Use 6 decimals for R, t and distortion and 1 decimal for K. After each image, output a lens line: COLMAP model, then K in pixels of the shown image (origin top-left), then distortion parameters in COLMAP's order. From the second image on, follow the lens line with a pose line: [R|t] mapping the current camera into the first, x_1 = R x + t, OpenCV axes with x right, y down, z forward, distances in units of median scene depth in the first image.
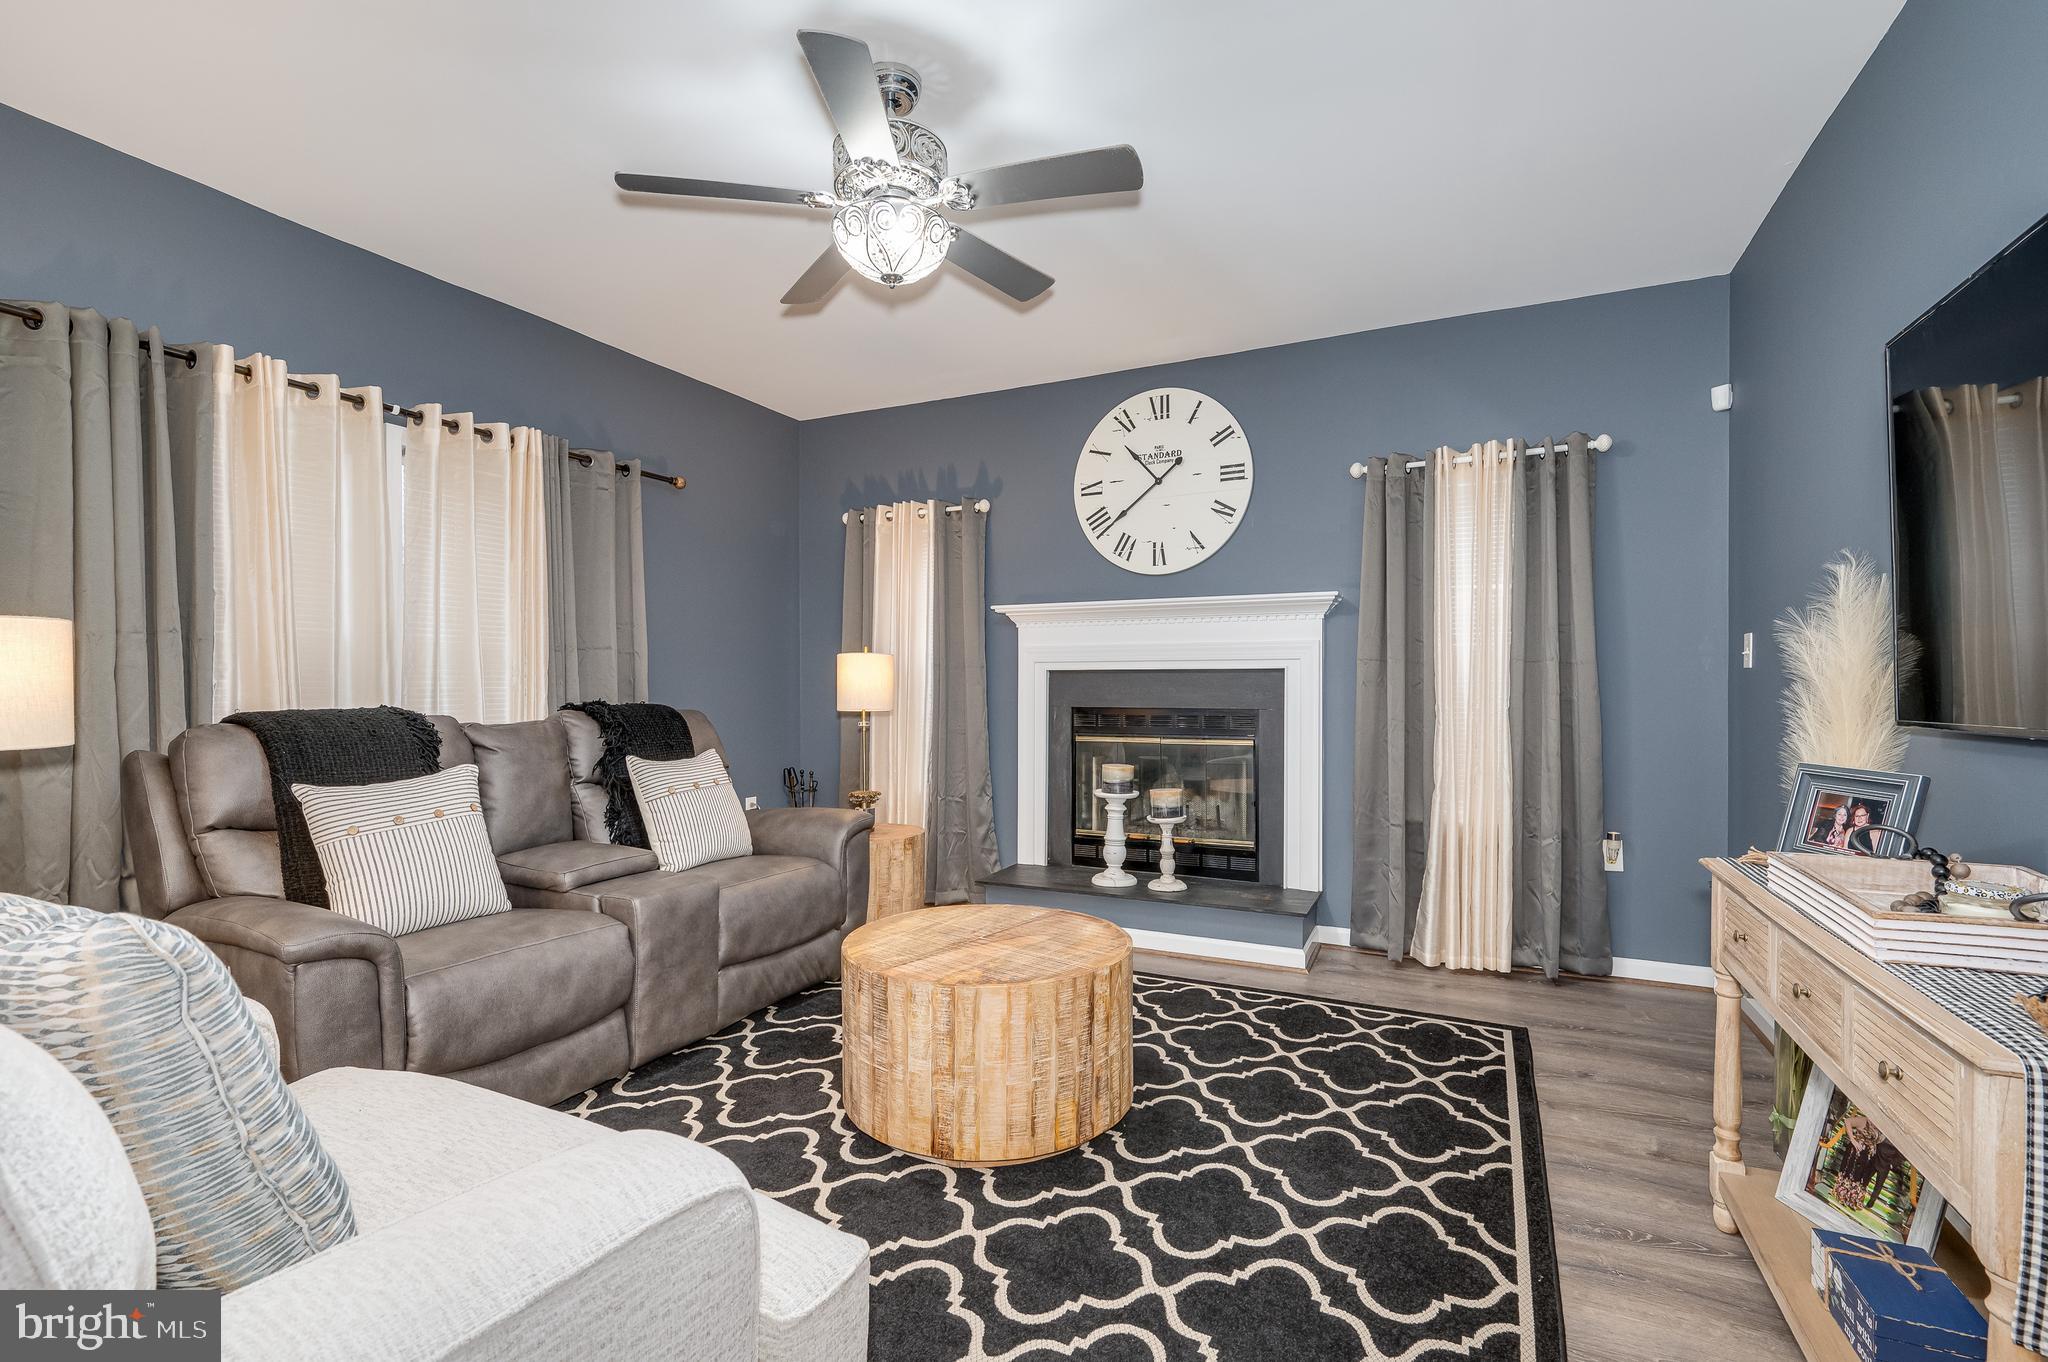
lens RADIAL K [[898.7, 0, 1033.4], [0, 898.7, 689.2], [0, 0, 1]] dist [-0.000090, 0.000063]
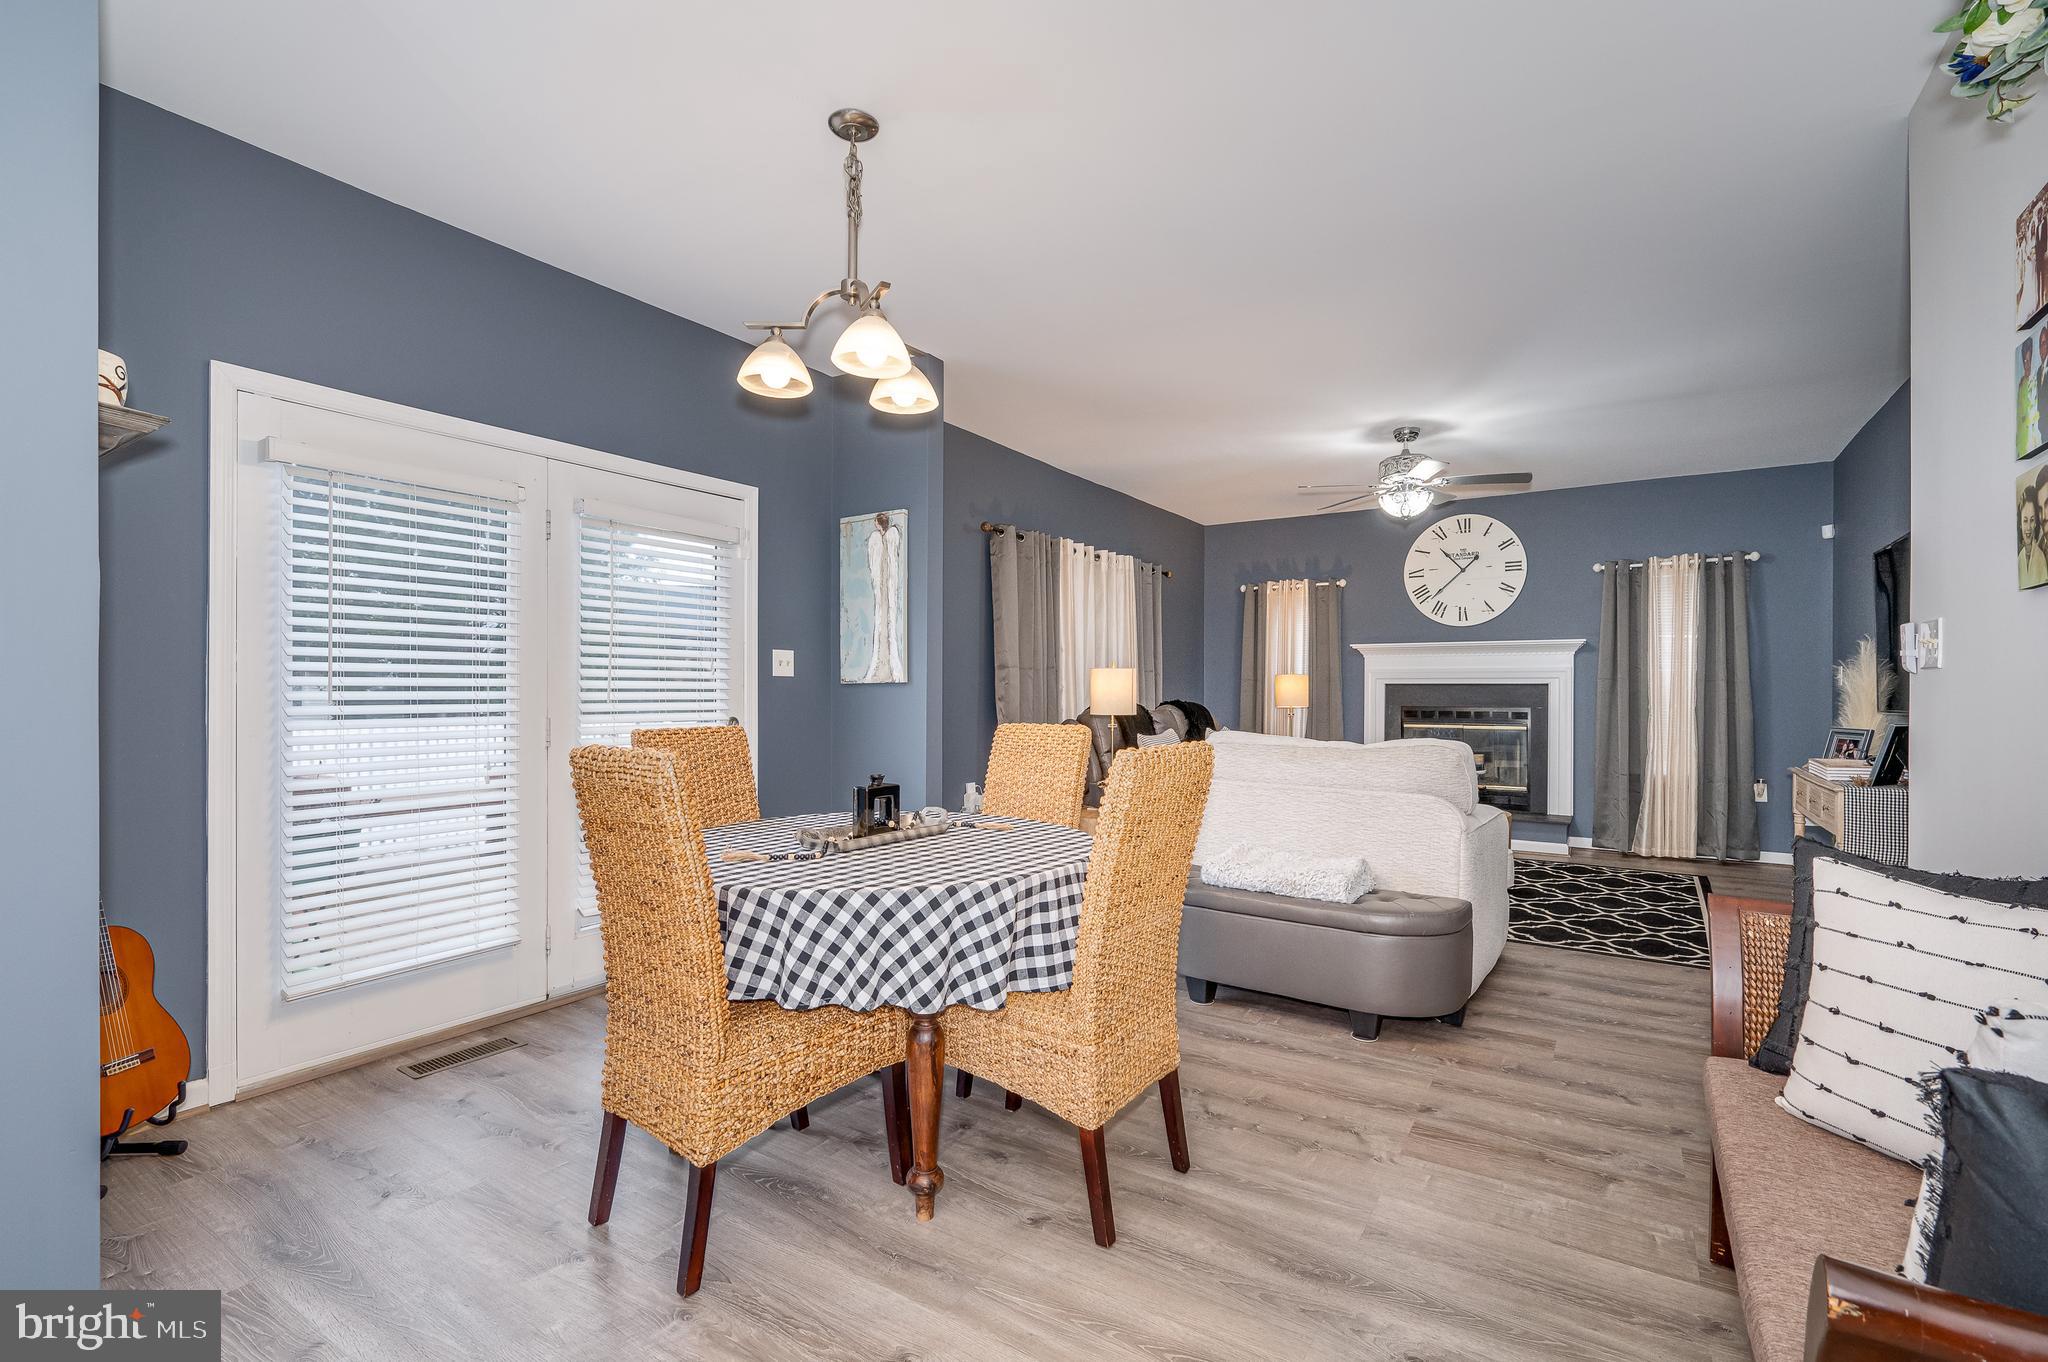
lens RADIAL K [[898.7, 0, 1032.7], [0, 898.7, 690.8], [0, 0, 1]] dist [-0.000090, 0.000063]
pose [[0.990113, 0.005665, -0.140160, -0.442496], [-0.006614, 0.999958, -0.006311, 0.007057], [0.140118, 0.007175, 0.990109, -0.803406]]
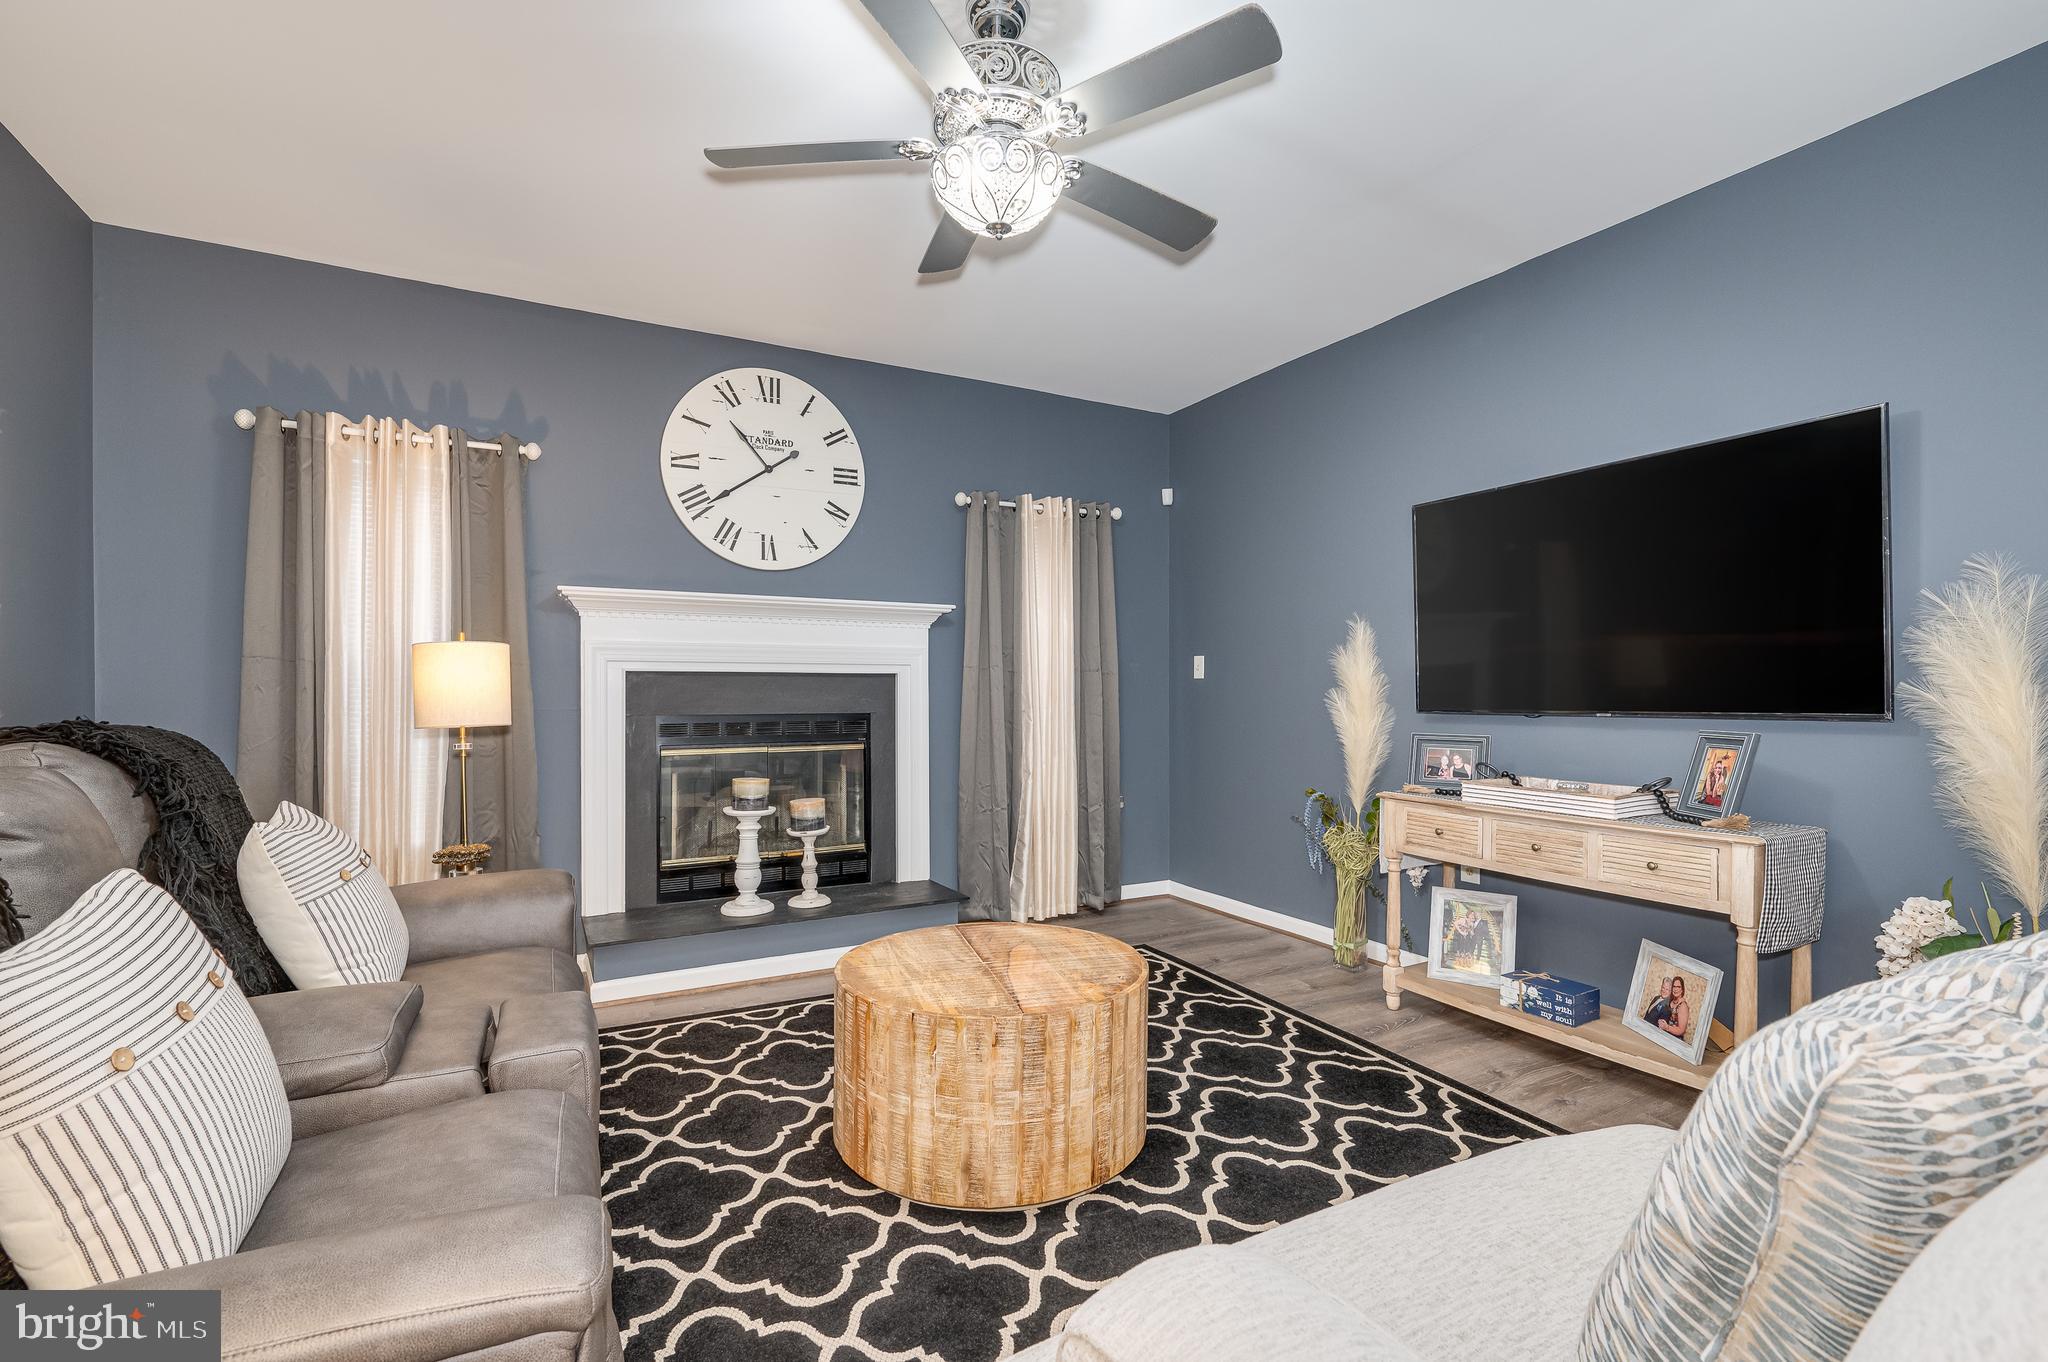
lens RADIAL K [[898.7, 0, 1021.4], [0, 898.7, 688.0], [0, 0, 1]] dist [-0.000090, 0.000063]
pose [[0.594703, 0.002130, 0.803942, -0.482180], [0.002846, 0.999985, -0.004754, -0.000875], [-0.803940, 0.005116, 0.594688, 0.258864]]
